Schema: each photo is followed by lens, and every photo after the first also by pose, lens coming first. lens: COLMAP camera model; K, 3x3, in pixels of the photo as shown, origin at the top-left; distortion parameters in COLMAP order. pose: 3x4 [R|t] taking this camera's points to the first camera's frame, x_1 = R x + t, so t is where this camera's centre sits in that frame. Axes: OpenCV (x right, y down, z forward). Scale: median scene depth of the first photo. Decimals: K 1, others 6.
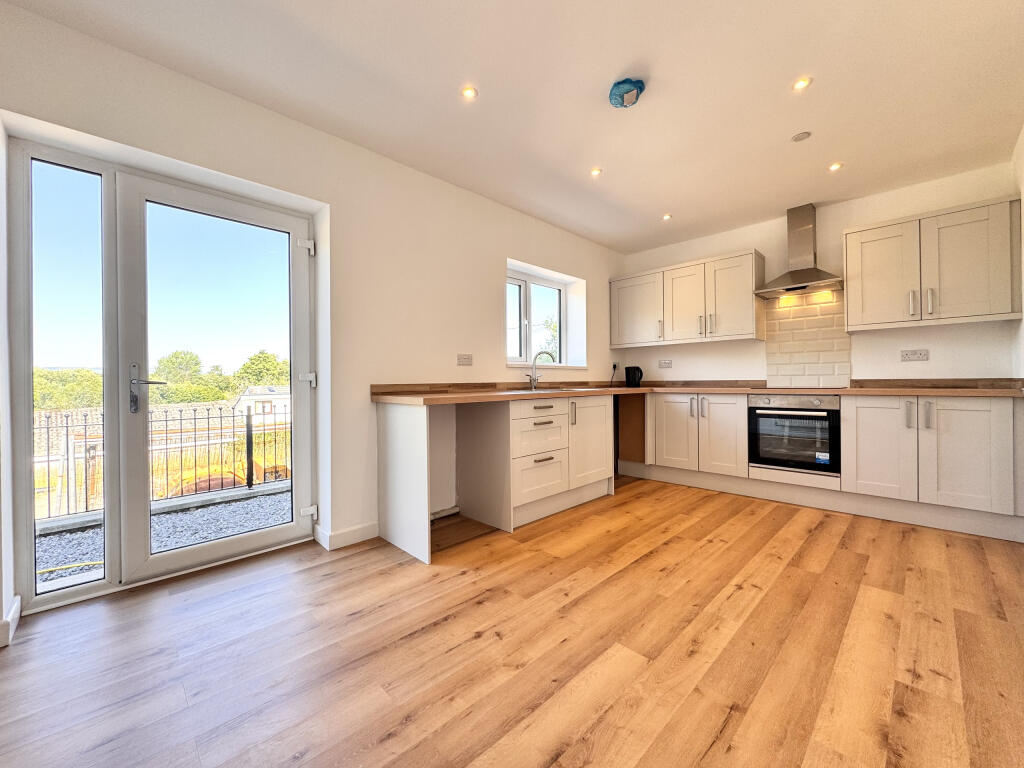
lens RADIAL K [[407.9, 0, 512.2], [0, 407.9, 381.5], [0, 0, 1]] dist [-0.001758, -0.000063]
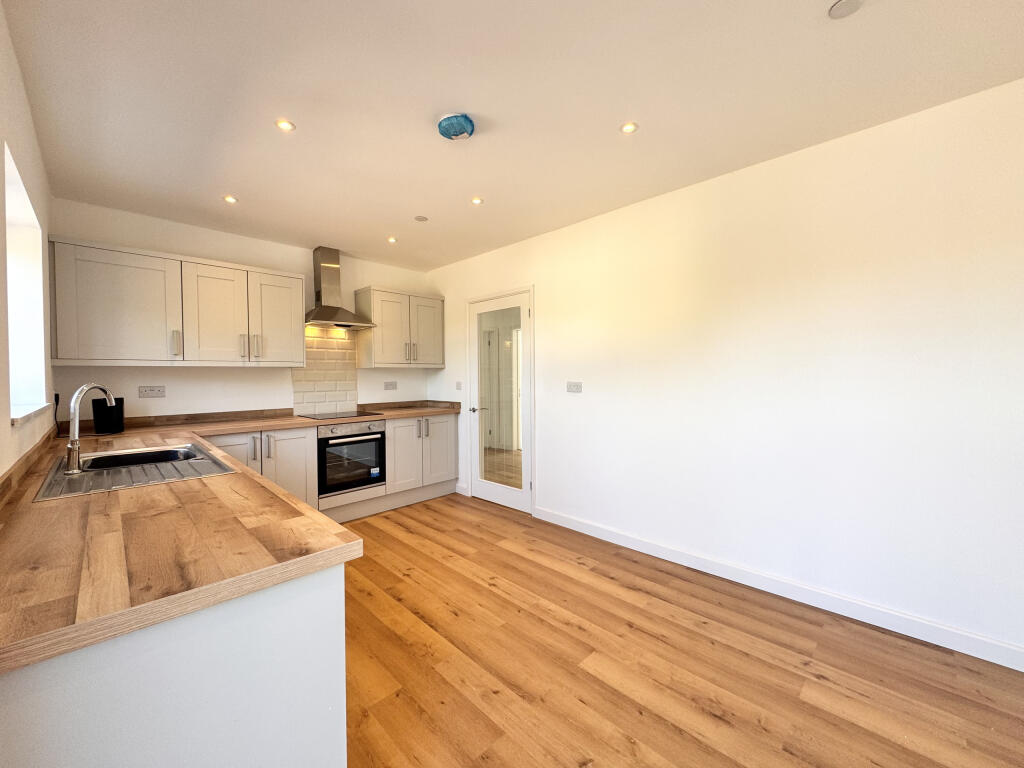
lens RADIAL K [[407.9, 0, 512.2], [0, 407.9, 381.5], [0, 0, 1]] dist [-0.001758, -0.000063]
pose [[-0.007289, -0.007713, 0.999944, -0.558046], [0.008346, 0.999935, 0.007774, -0.109216], [-0.999939, 0.008403, -0.007224, 0.743874]]
